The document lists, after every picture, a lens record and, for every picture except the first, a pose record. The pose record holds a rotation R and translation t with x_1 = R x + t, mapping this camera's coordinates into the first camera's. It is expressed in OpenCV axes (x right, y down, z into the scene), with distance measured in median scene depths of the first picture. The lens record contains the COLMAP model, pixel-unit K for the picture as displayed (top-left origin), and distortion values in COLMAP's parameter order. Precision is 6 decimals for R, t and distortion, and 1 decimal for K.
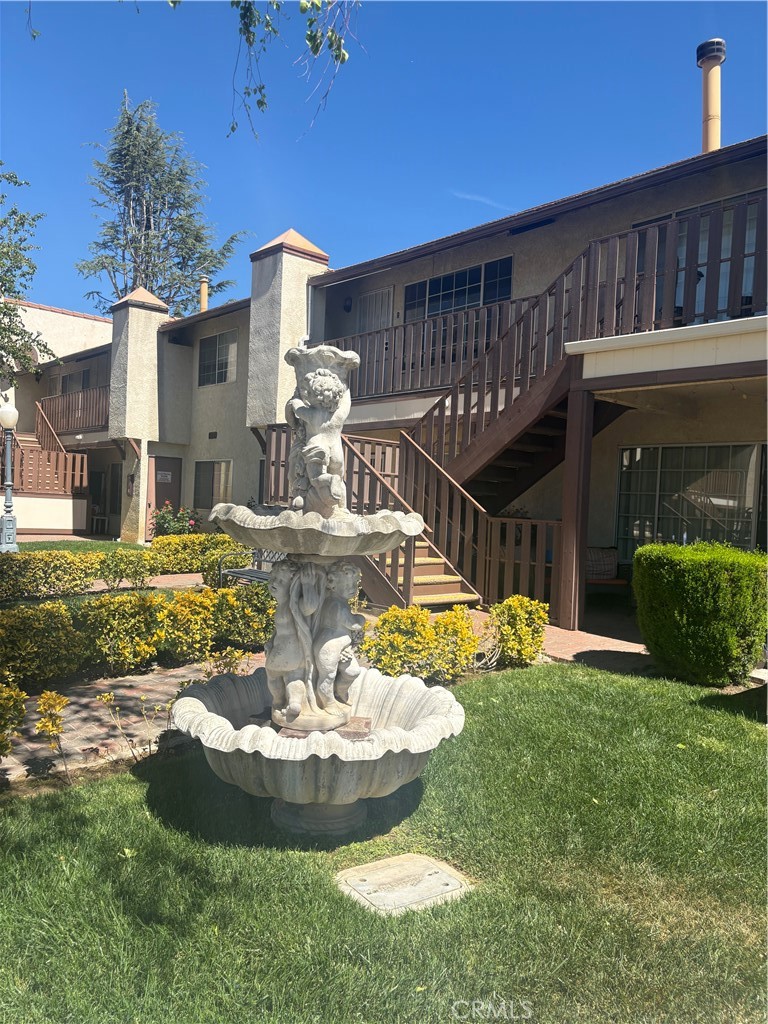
lens RADIAL K [[765.6, 0, 384.0], [0, 765.6, 512.0], [0, 0, 1]] dist [0.033806, -0.007002]
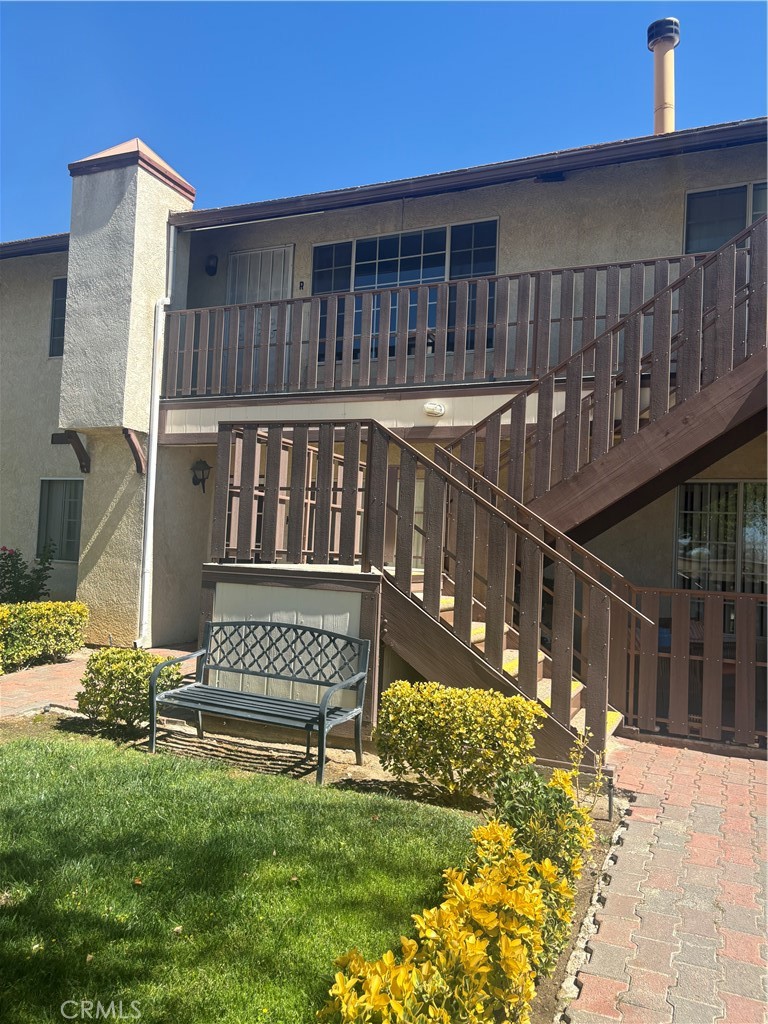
lens RADIAL K [[783.3, 0, 383.8], [0, 783.3, 488.3], [0, 0, 1]] dist [0.048382, 0.003282]
pose [[0.916448, 0.025684, 0.399329, -0.213917], [0.000200, 0.997909, -0.064641, -0.021871], [-0.400154, 0.059320, 0.914526, 0.332093]]
